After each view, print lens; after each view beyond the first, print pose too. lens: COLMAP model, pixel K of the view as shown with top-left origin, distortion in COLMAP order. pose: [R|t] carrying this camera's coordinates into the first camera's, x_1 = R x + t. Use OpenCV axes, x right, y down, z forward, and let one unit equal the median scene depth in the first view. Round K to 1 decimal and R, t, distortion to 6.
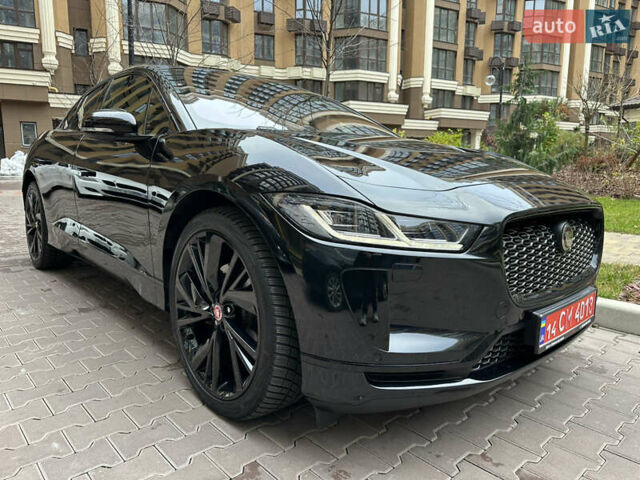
lens RADIAL K [[450.4, 0, 312.4], [0, 450.4, 233.8], [0, 0, 1]] dist [0.024032, -0.034111]
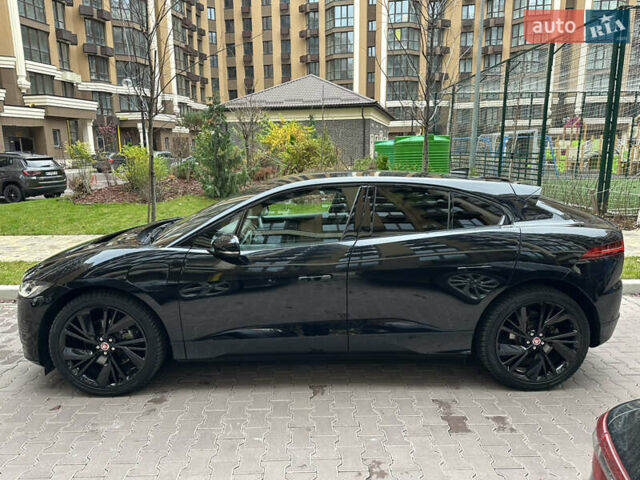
lens RADIAL K [[450.4, 0, 317.5], [0, 450.4, 235.5], [0, 0, 1]] dist [0.024032, -0.034111]
pose [[0.655329, -0.156152, 0.739026, -0.073452], [0.124943, 0.987330, 0.097823, -0.021439], [-0.744938, 0.028230, 0.666536, -0.003548]]
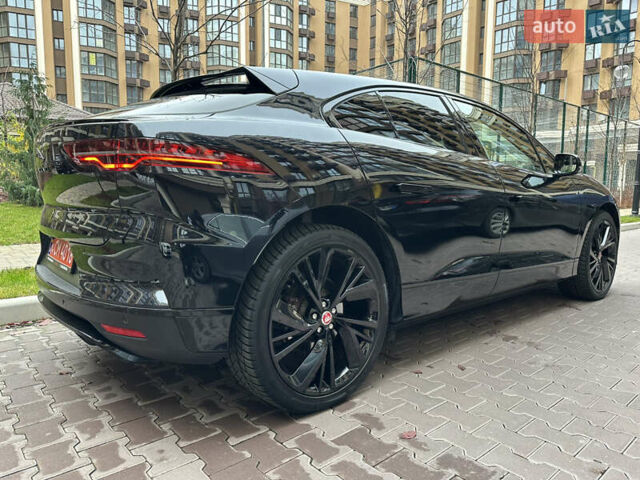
lens RADIAL K [[450.7, 0, 317.9], [0, 450.7, 232.7], [0, 0, 1]] dist [0.006795, -0.010838]
pose [[0.036421, -0.107848, 0.993500, -0.108057], [0.137030, 0.985308, 0.101936, -0.016014], [-0.989897, 0.132427, 0.050664, 0.097559]]
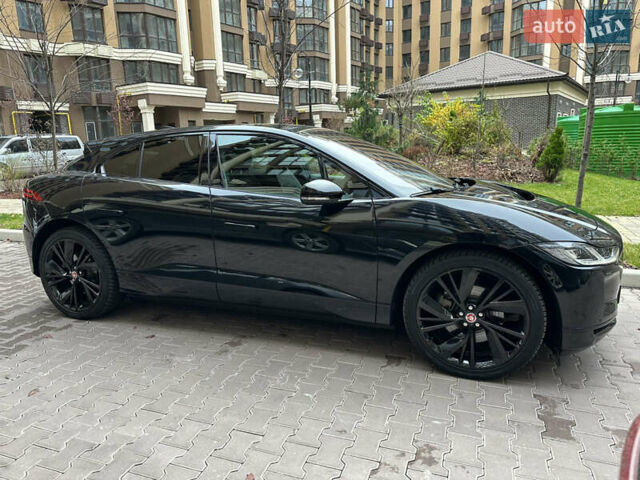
lens RADIAL K [[450.4, 0, 312.6], [0, 450.4, 235.1], [0, 0, 1]] dist [0.024032, -0.034111]
pose [[0.889653, -0.125545, 0.439040, -0.057544], [0.103529, 0.991881, 0.073845, -0.011998], [-0.444746, -0.020244, 0.895428, -0.006700]]
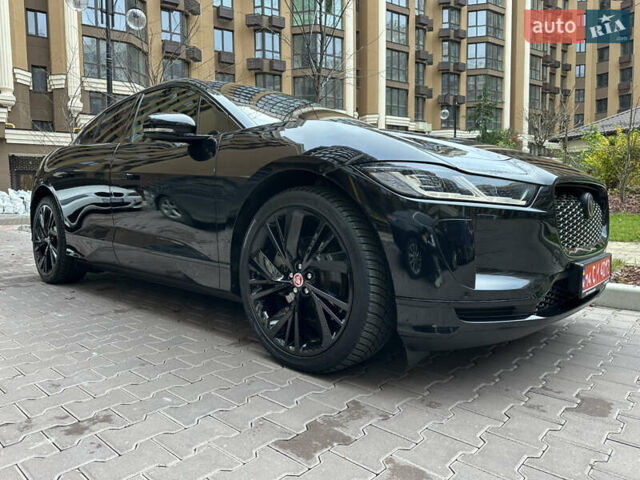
lens RADIAL K [[450.4, 0, 308.5], [0, 450.4, 232.4], [0, 0, 1]] dist [0.024032, -0.034111]
pose [[0.996182, -0.023939, 0.083958, -0.011685], [0.030576, 0.996431, -0.078683, 0.006187], [-0.081775, 0.080950, 0.993358, -0.005136]]
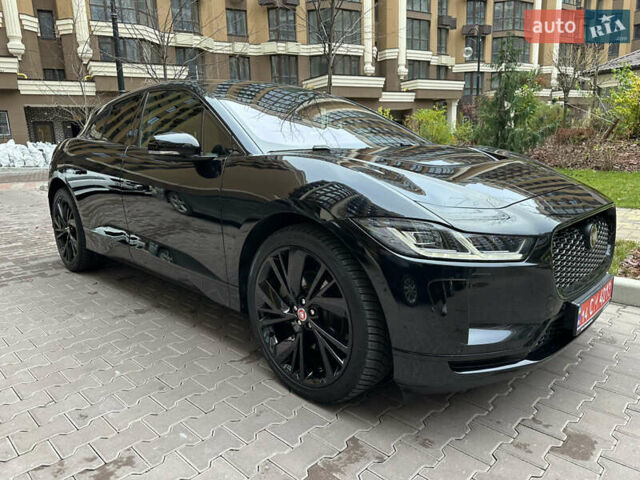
lens RADIAL K [[450.4, 0, 310.9], [0, 450.4, 232.9], [0, 0, 1]] dist [0.024032, -0.034111]
pose [[0.997861, -0.050187, 0.041878, -0.009553], [0.047901, 0.997395, 0.053926, -0.004223], [-0.044475, -0.051805, 0.997666, -0.006645]]
